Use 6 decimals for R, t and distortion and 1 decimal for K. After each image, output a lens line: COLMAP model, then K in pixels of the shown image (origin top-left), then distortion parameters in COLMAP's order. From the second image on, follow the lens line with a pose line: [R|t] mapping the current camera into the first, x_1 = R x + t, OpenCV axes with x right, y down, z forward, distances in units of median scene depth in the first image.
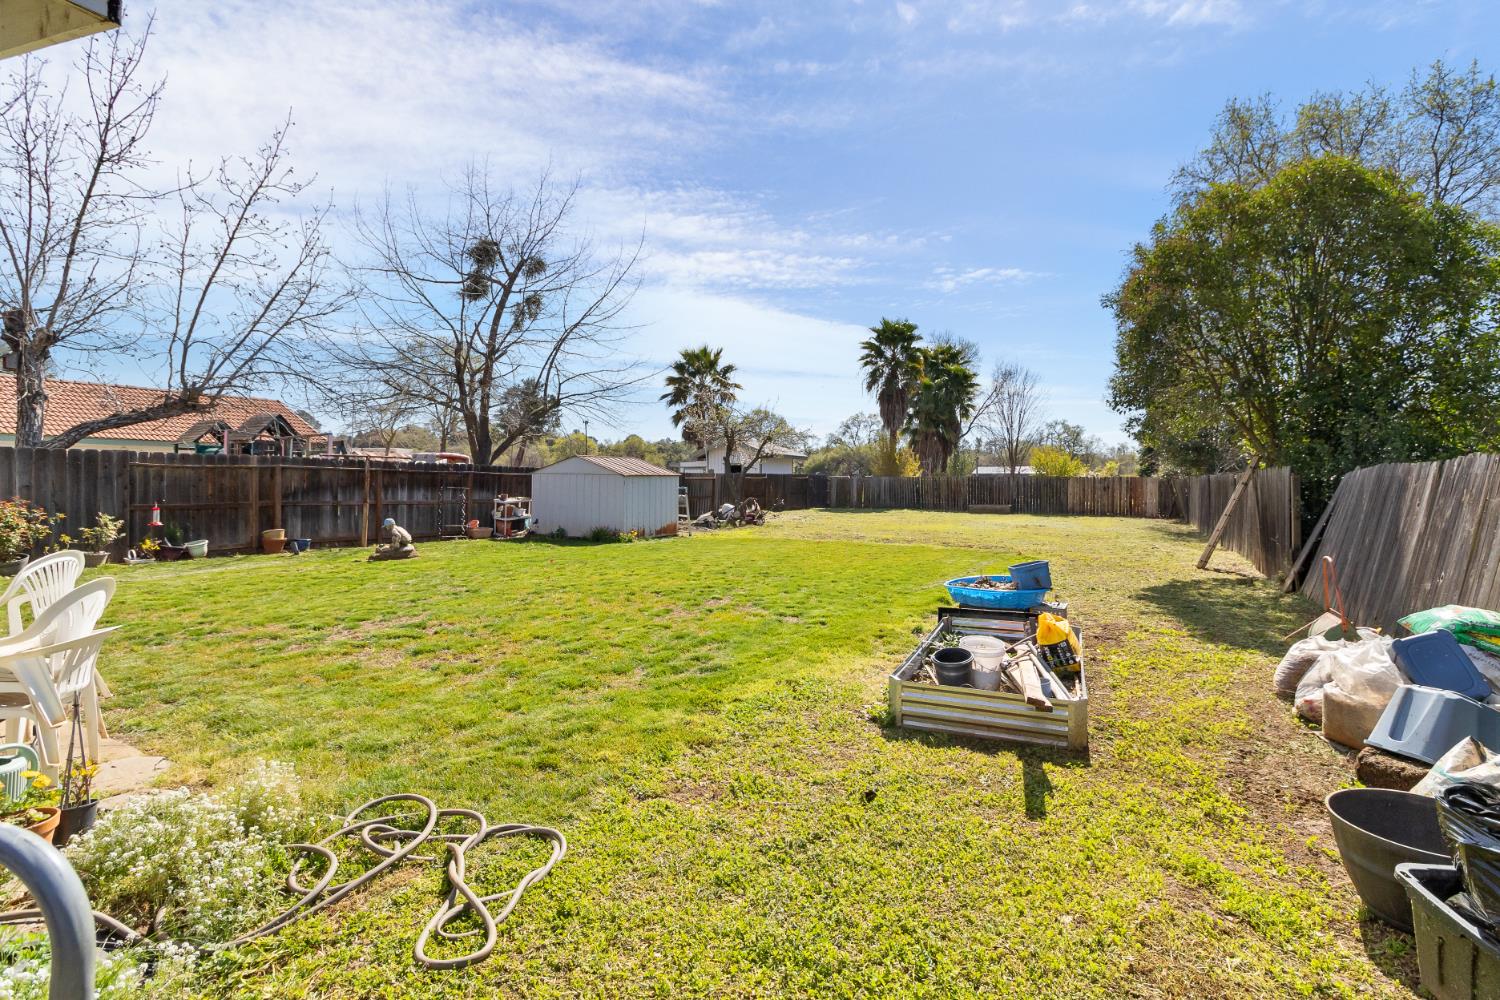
lens RADIAL K [[715.3, 0, 760.1], [0, 715.3, 497.3], [0, 0, 1]] dist [0.000585, -0.007165]
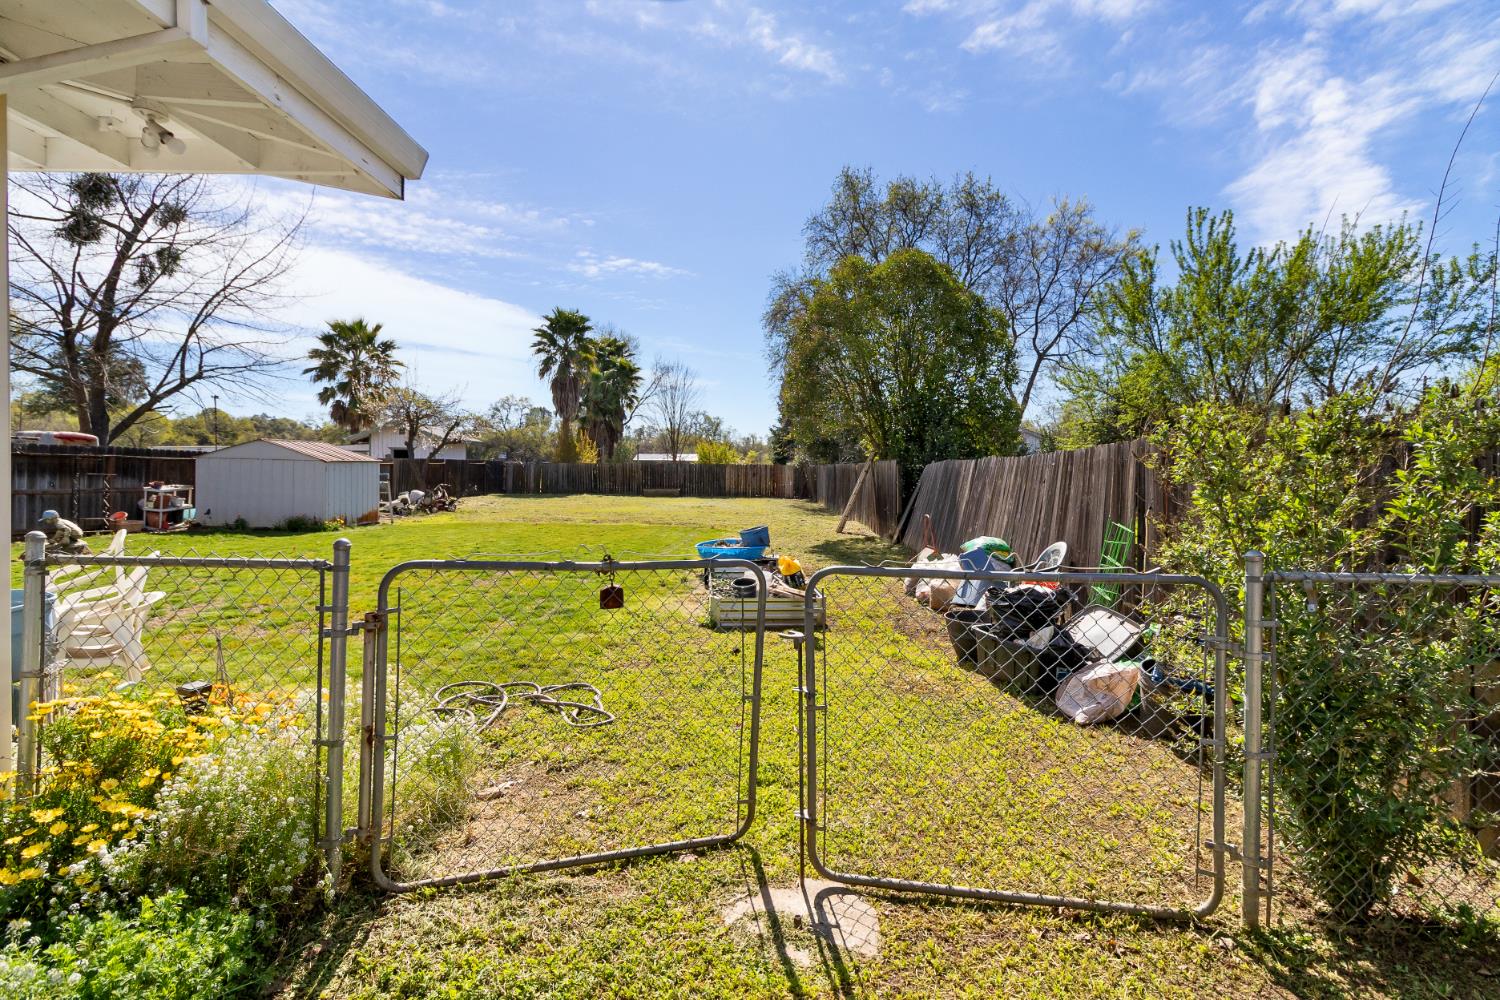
lens RADIAL K [[715.3, 0, 760.1], [0, 715.3, 497.3], [0, 0, 1]] dist [0.000585, -0.007165]
pose [[0.885571, -0.015304, 0.464252, -0.082673], [0.005944, 0.999749, 0.021618, 0.000443], [-0.464466, -0.016385, 0.885439, -0.078081]]
